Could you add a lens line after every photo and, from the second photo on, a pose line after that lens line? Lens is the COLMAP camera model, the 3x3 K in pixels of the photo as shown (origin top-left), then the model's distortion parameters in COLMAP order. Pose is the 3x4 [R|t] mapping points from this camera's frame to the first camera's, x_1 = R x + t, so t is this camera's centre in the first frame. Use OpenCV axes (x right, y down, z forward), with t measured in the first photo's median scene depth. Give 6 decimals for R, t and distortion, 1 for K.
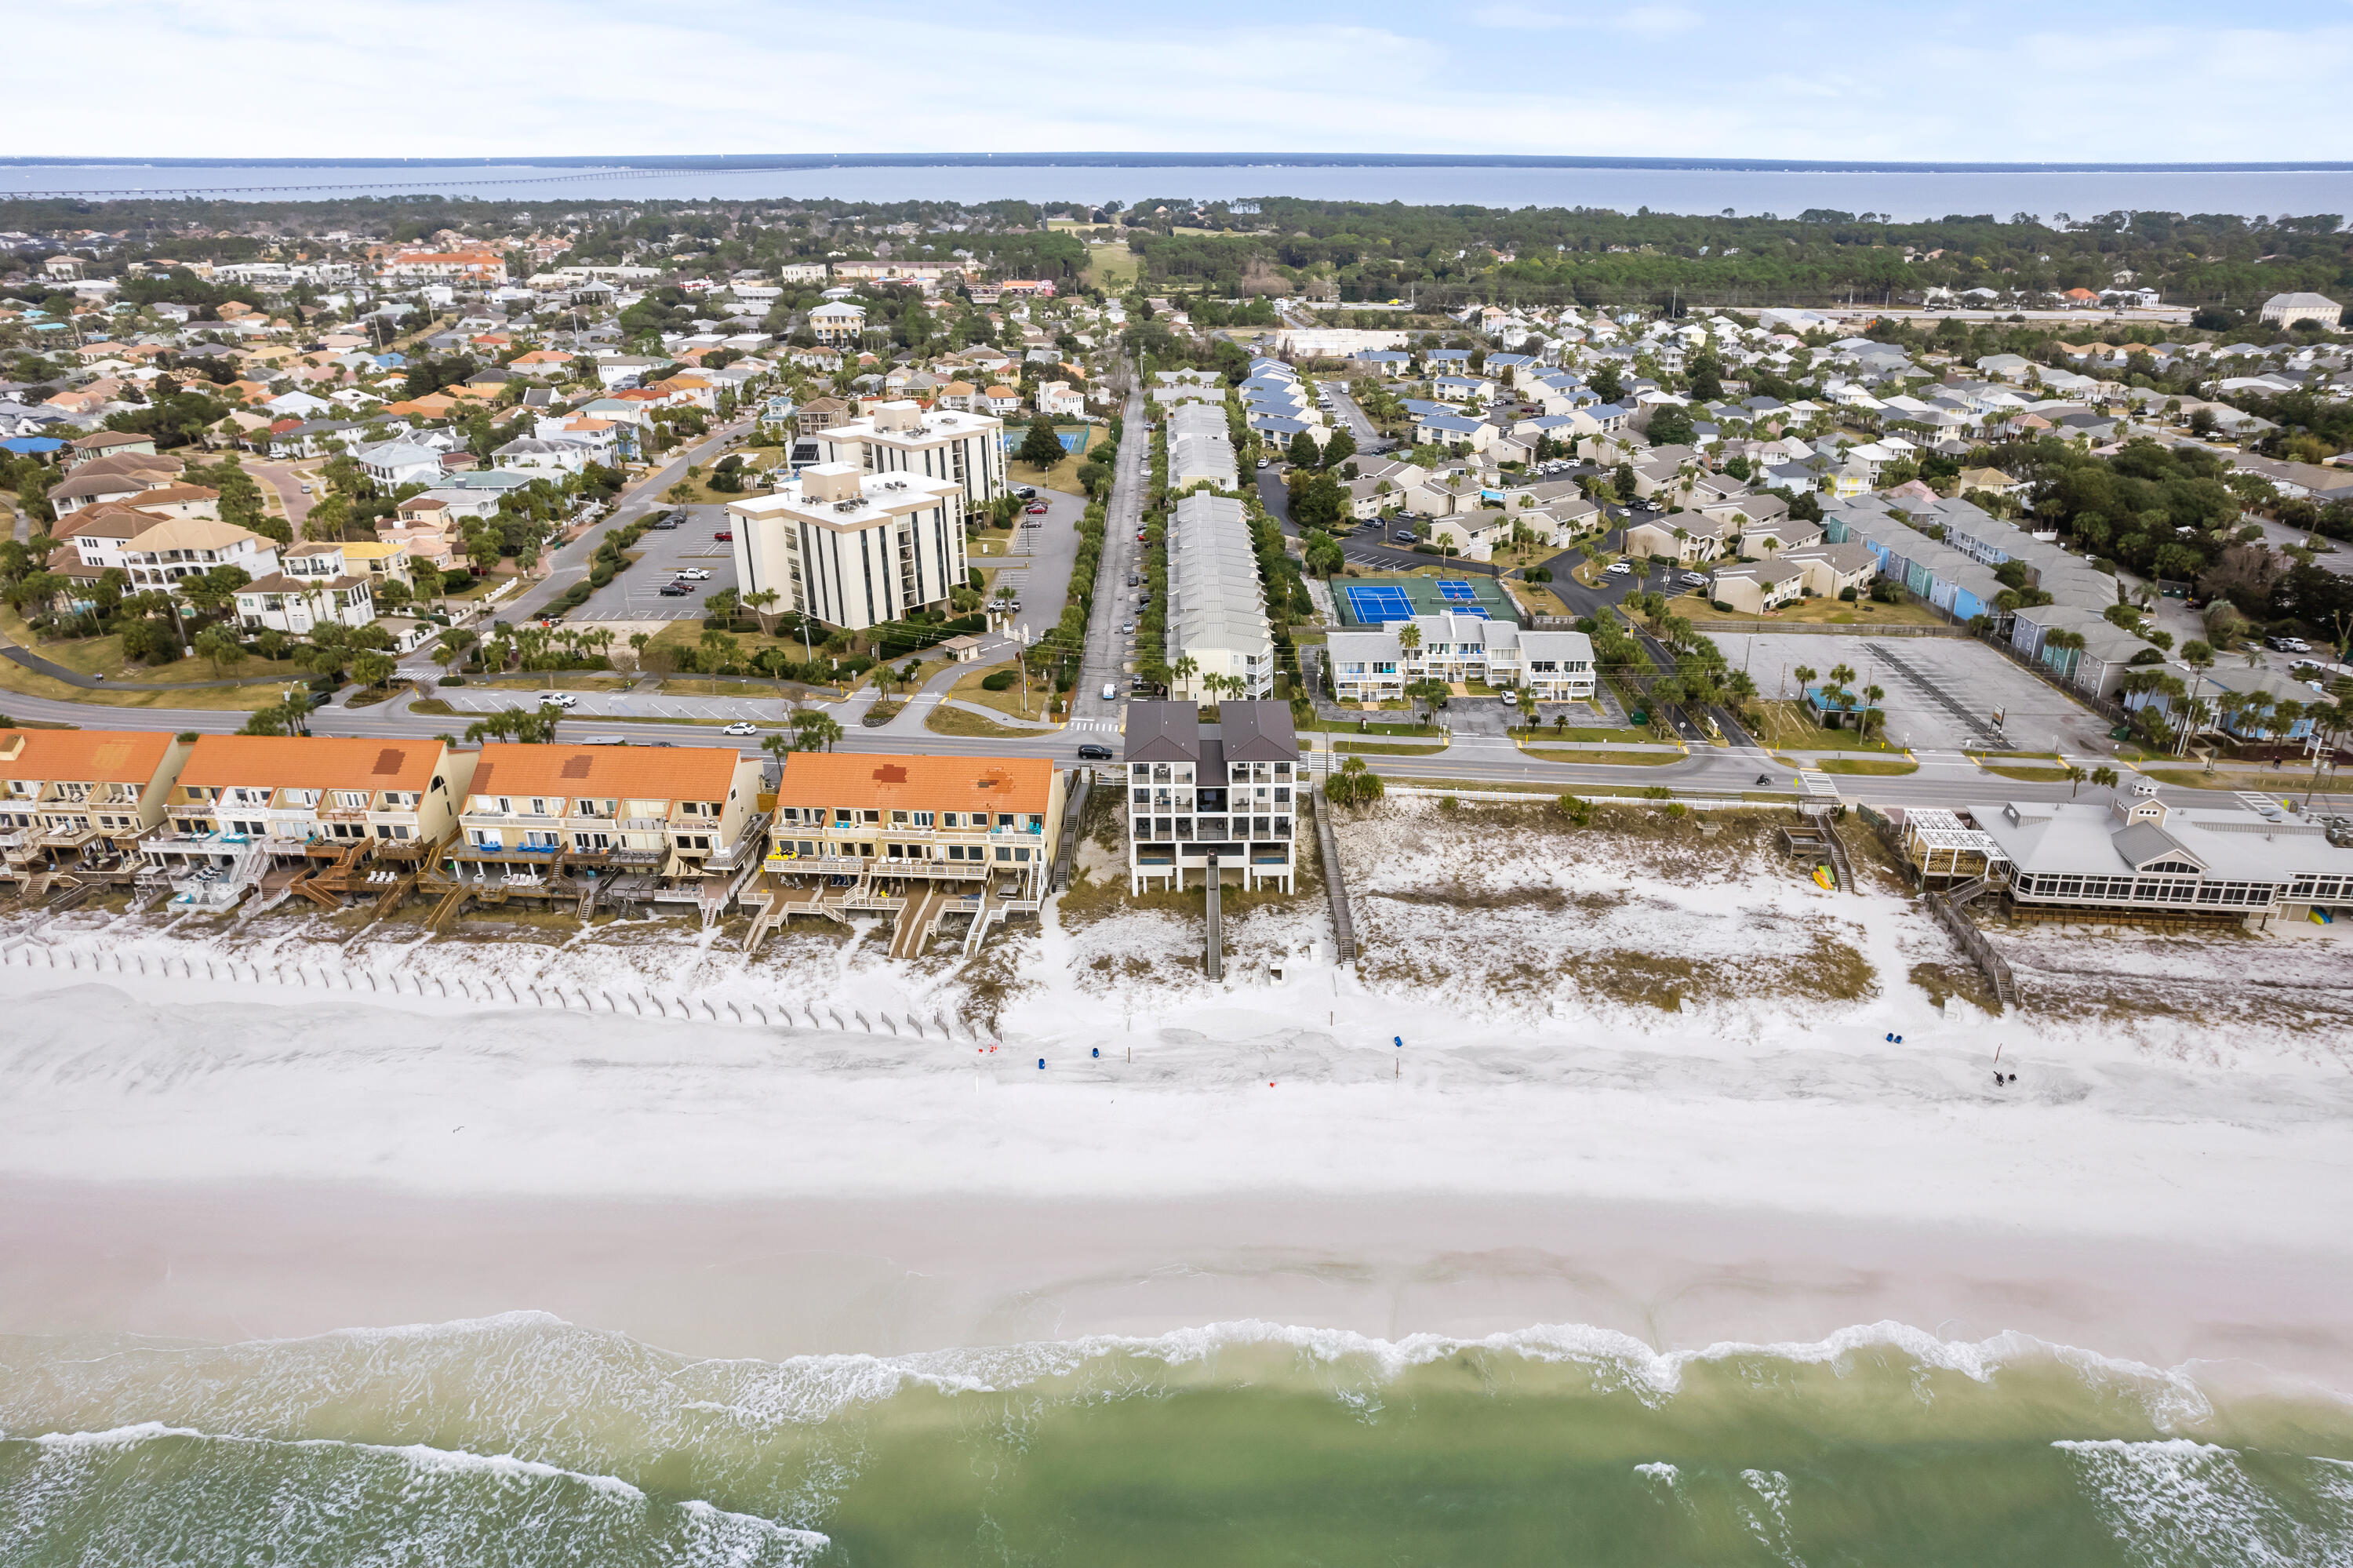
lens RADIAL K [[1504.0, 0, 1191.7], [0, 1504.0, 826.7], [0, 0, 1]] dist [-0.066335, 0.050246]
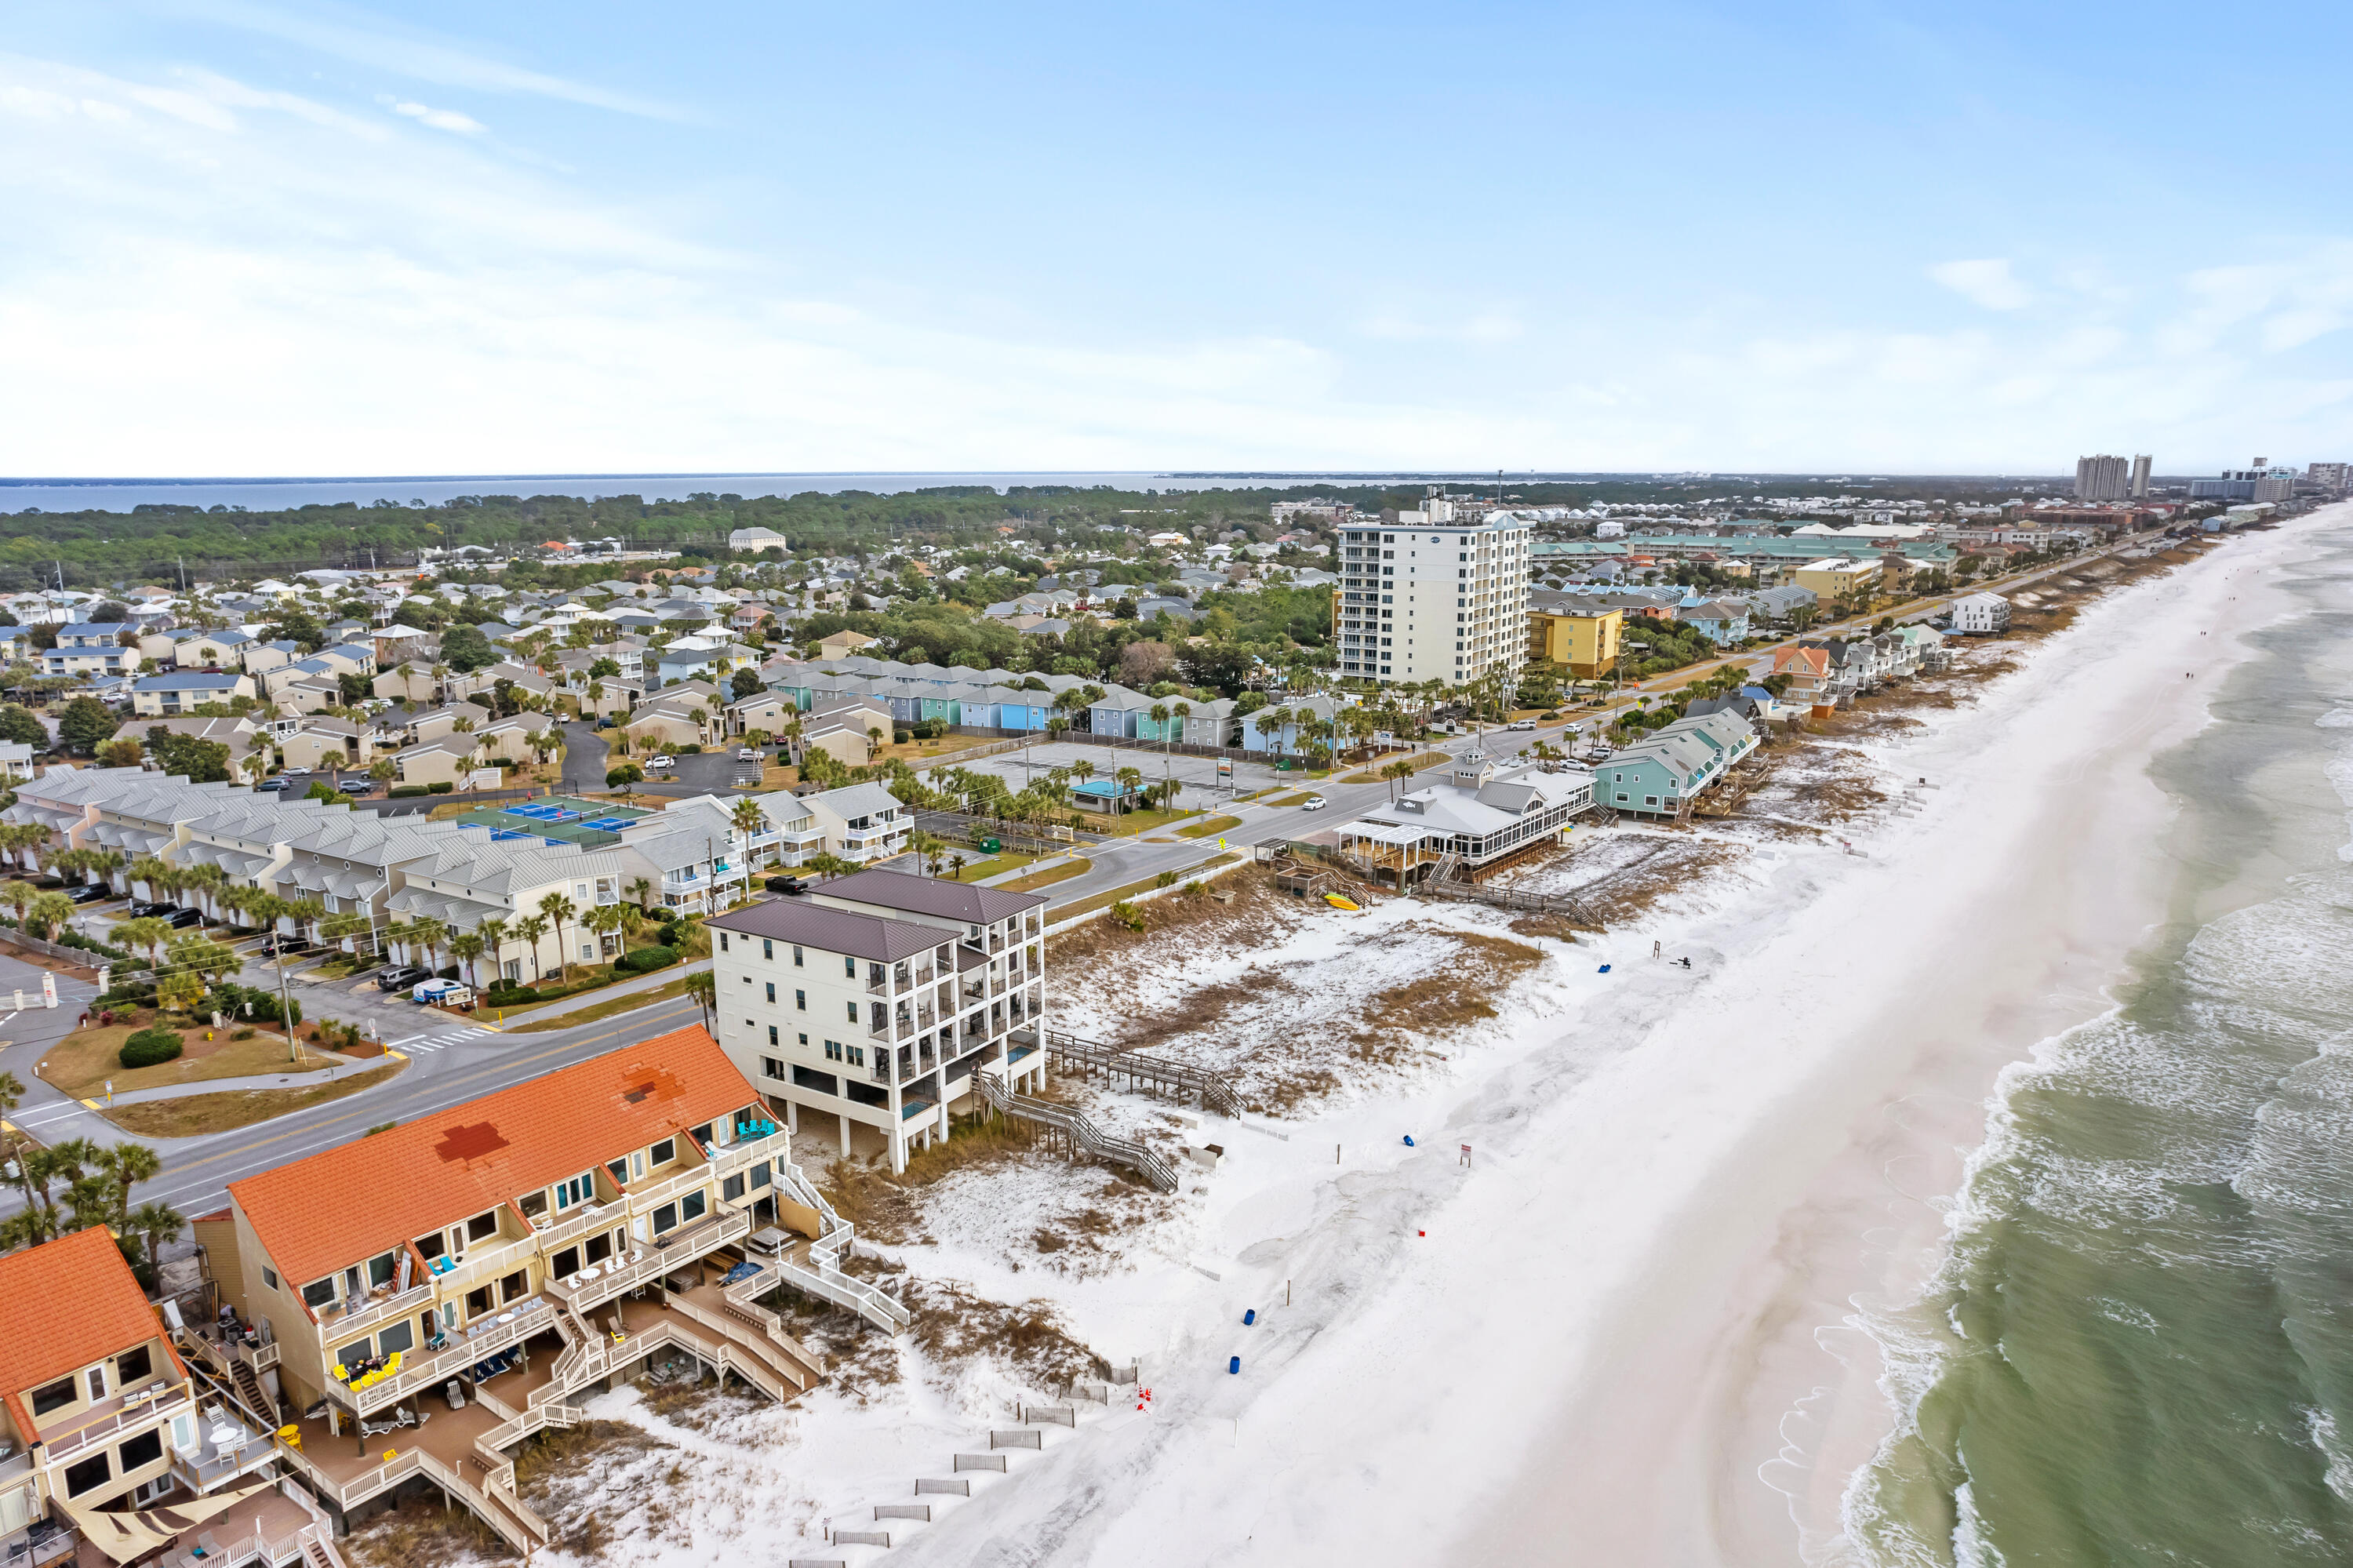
lens RADIAL K [[1526.6, 0, 1190.6], [0, 1526.6, 845.6], [0, 0, 1]] dist [-0.057266, 0.051813]
pose [[0.525316, -0.204874, 0.825875, -0.483448], [0.351915, 0.935995, 0.008348, -0.047775], [-0.774725, 0.286253, 0.563792, 0.483255]]
